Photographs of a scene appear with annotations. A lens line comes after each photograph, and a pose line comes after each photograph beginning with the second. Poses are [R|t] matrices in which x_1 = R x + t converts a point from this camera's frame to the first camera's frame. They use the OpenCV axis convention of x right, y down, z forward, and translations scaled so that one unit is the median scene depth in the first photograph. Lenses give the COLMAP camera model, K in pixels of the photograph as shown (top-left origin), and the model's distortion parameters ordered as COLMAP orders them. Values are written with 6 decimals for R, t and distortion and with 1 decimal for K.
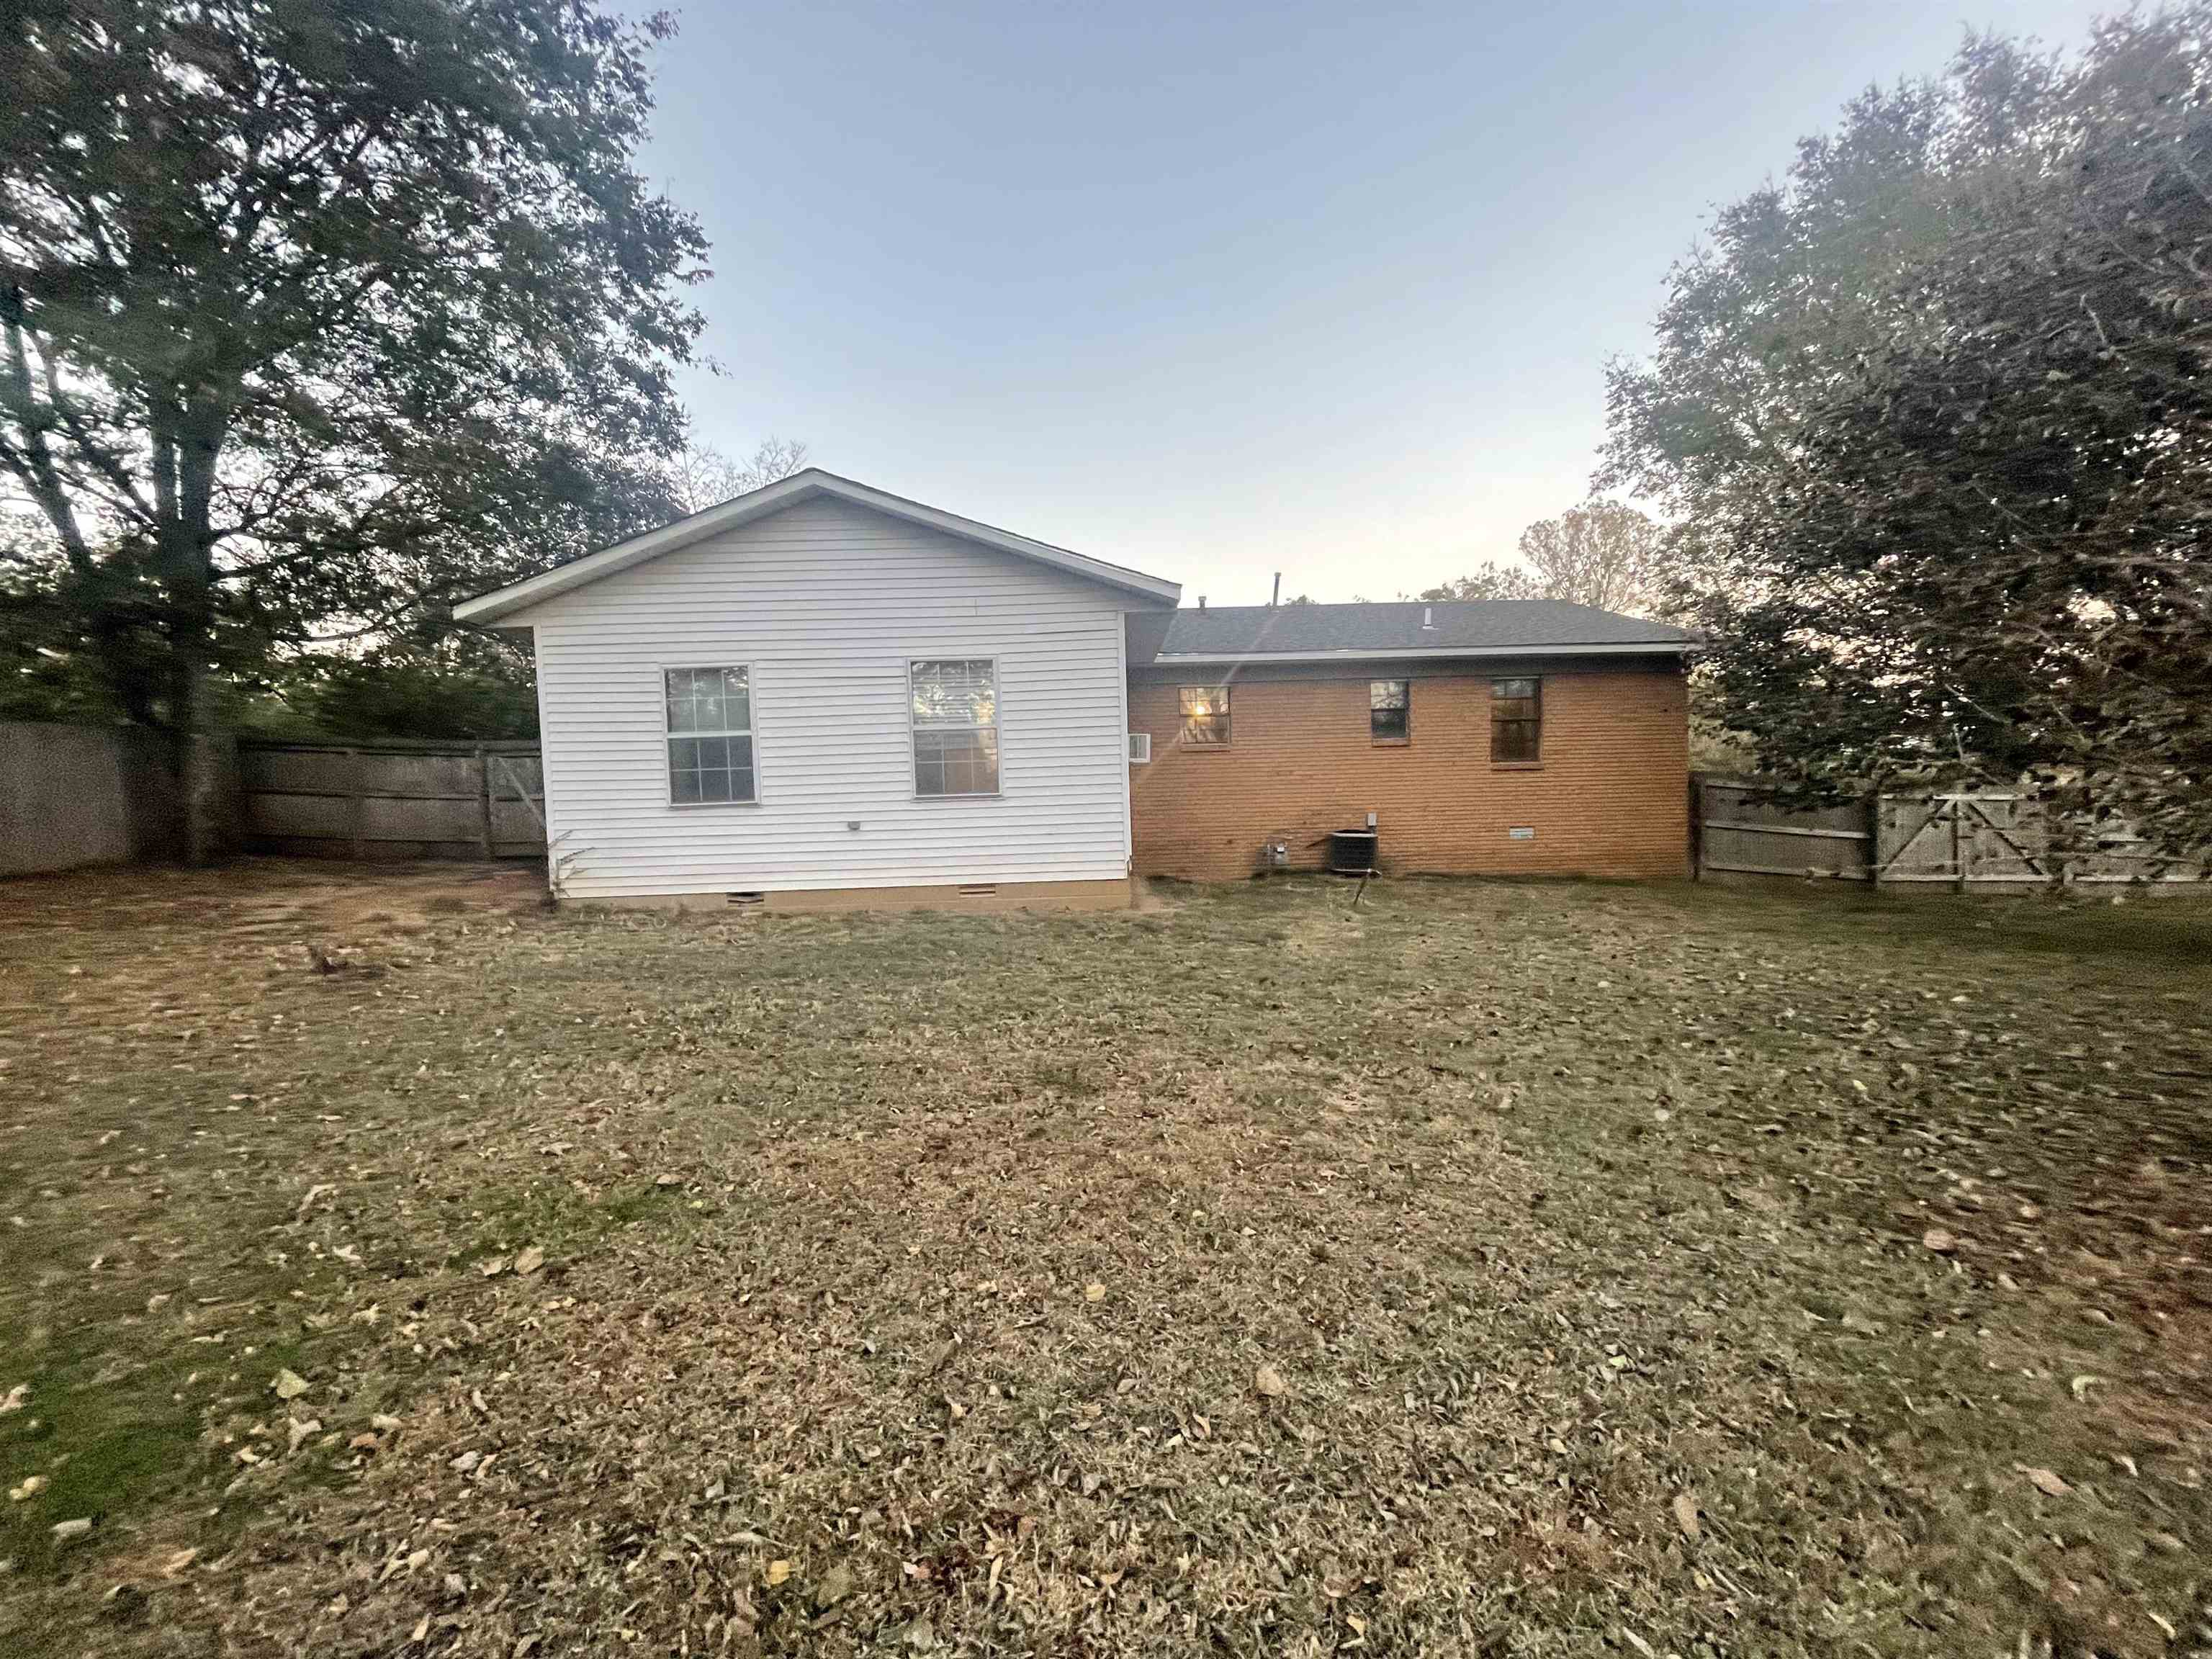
lens RADIAL K [[881.4, 0, 1109.9], [0, 881.4, 835.6], [0, 0, 1]] dist [-0.004379, -0.000136]
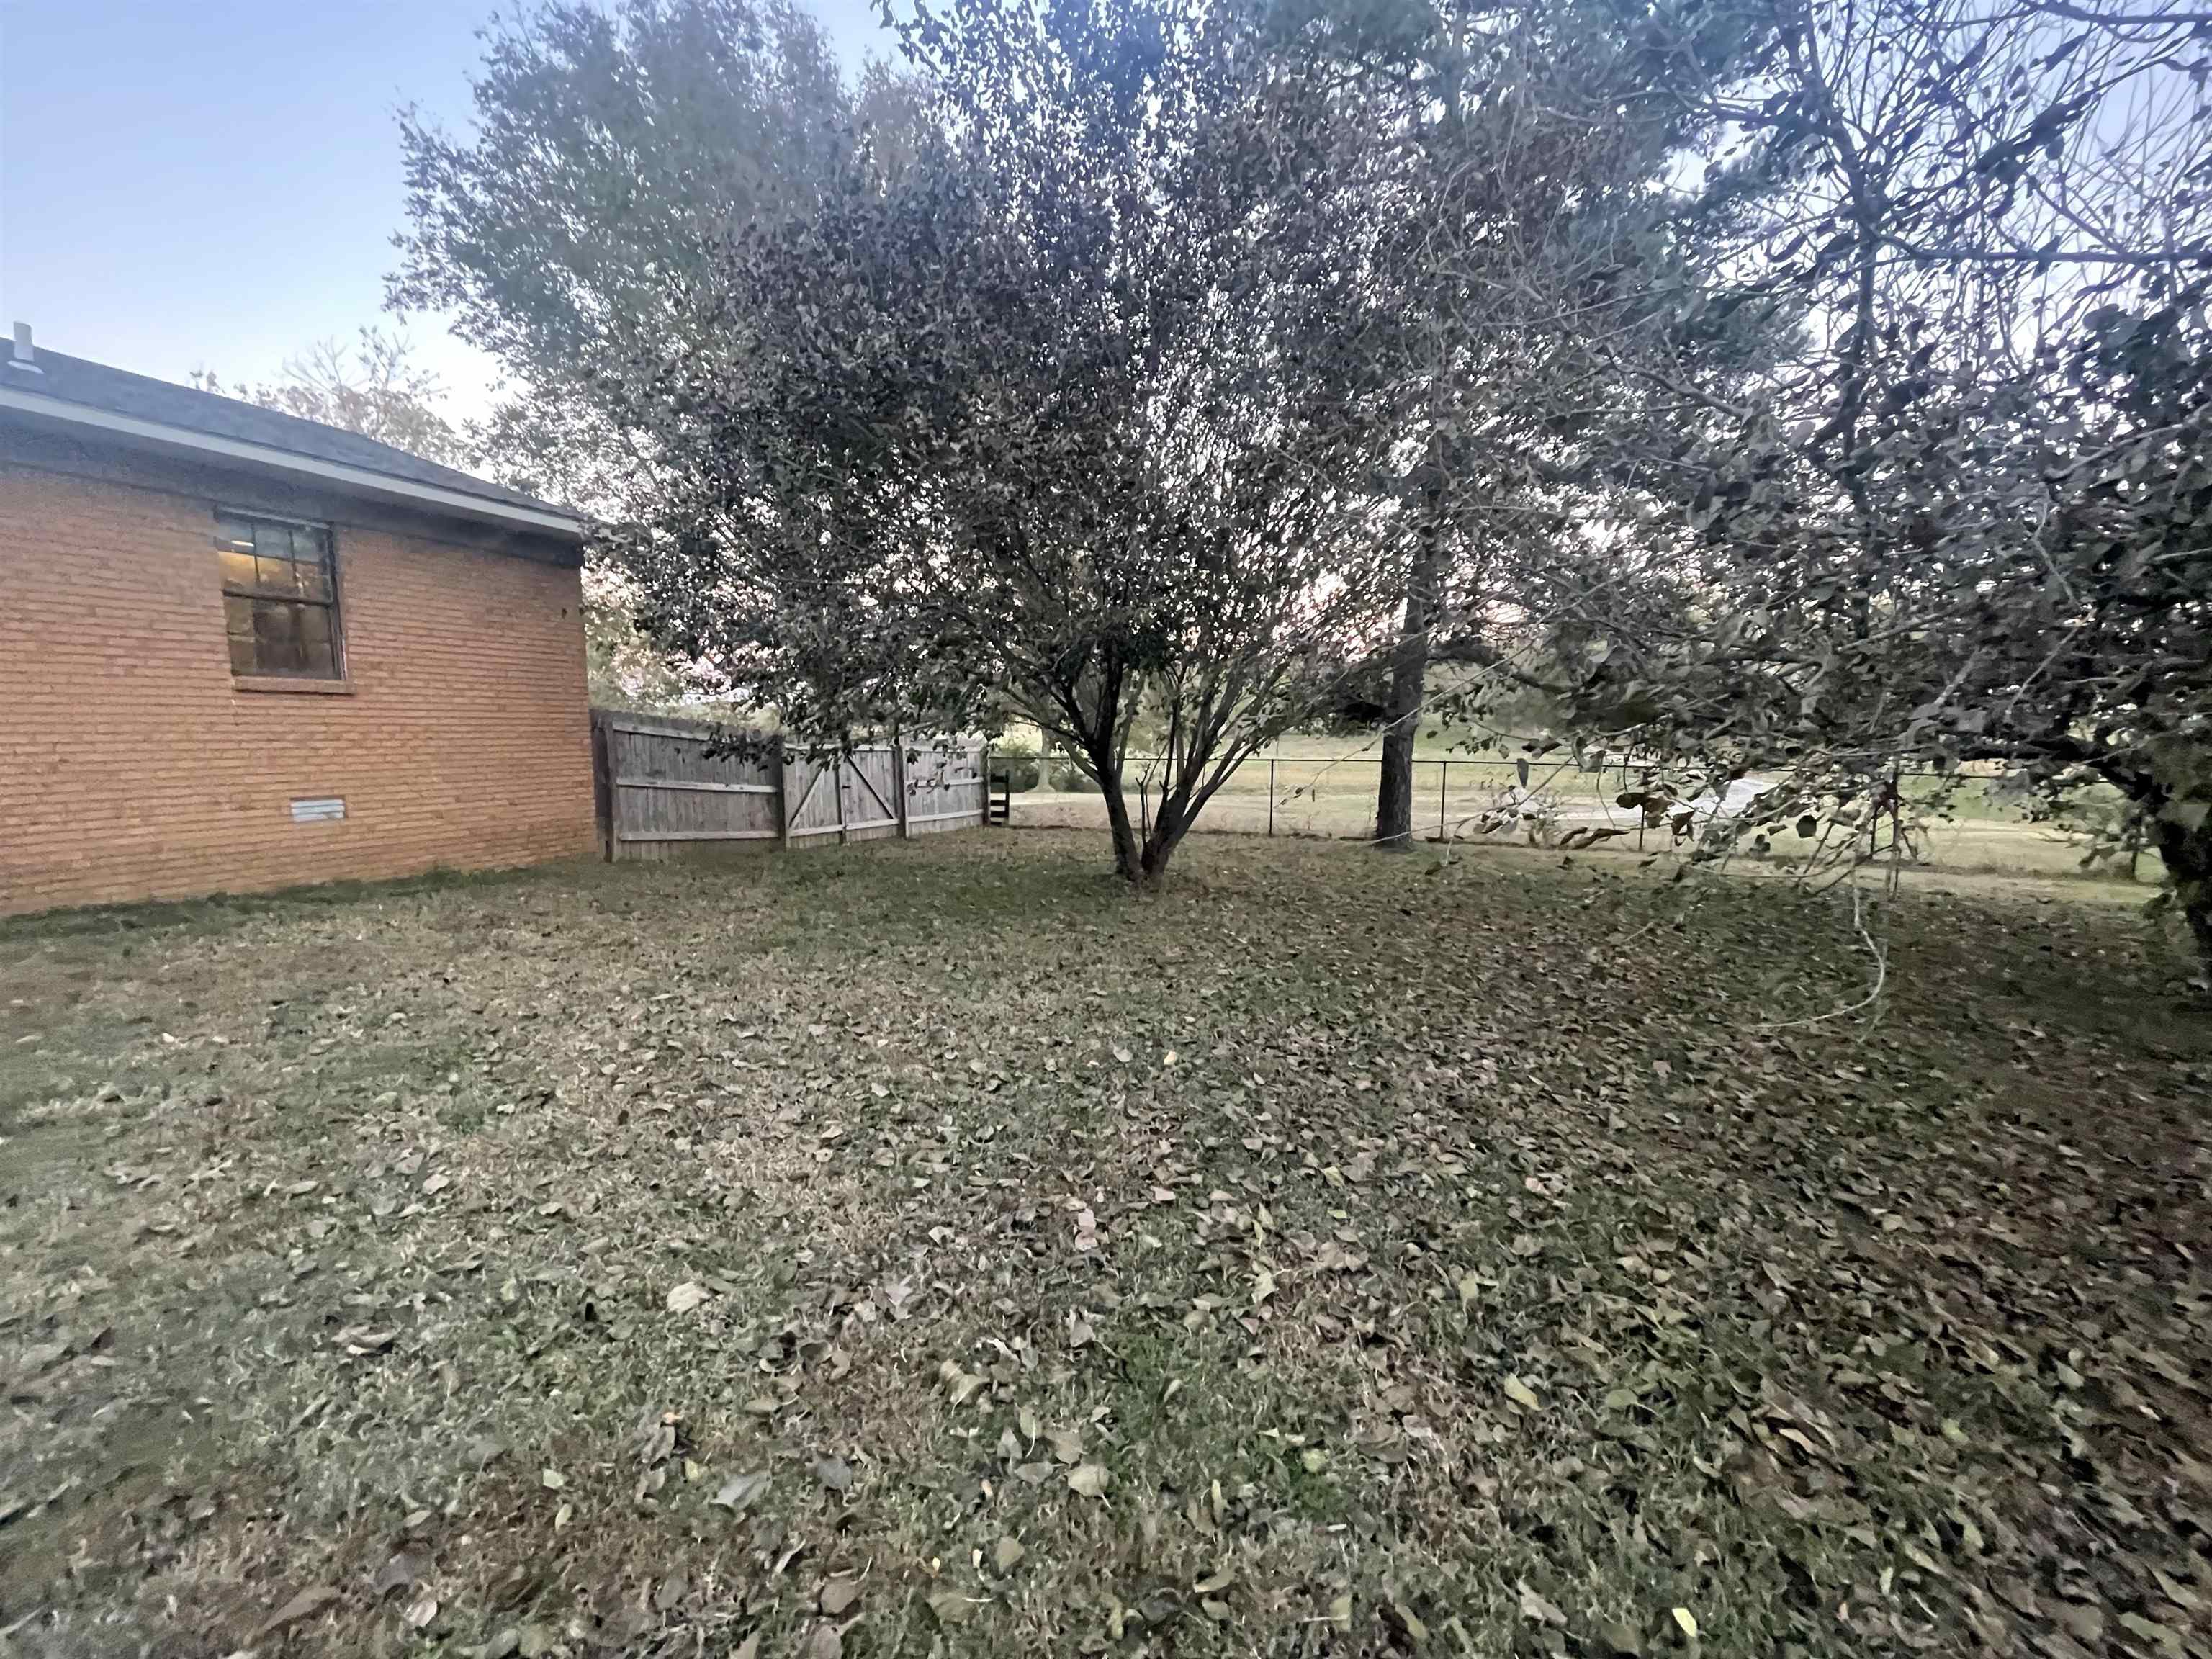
lens RADIAL K [[881.4, 0, 1109.9], [0, 881.4, 835.6], [0, 0, 1]] dist [-0.004379, -0.000136]
pose [[0.386399, -0.085953, 0.918318, 0.145837], [0.036272, 0.996294, 0.077989, -0.010932], [-0.921618, 0.003174, 0.388084, 0.316250]]
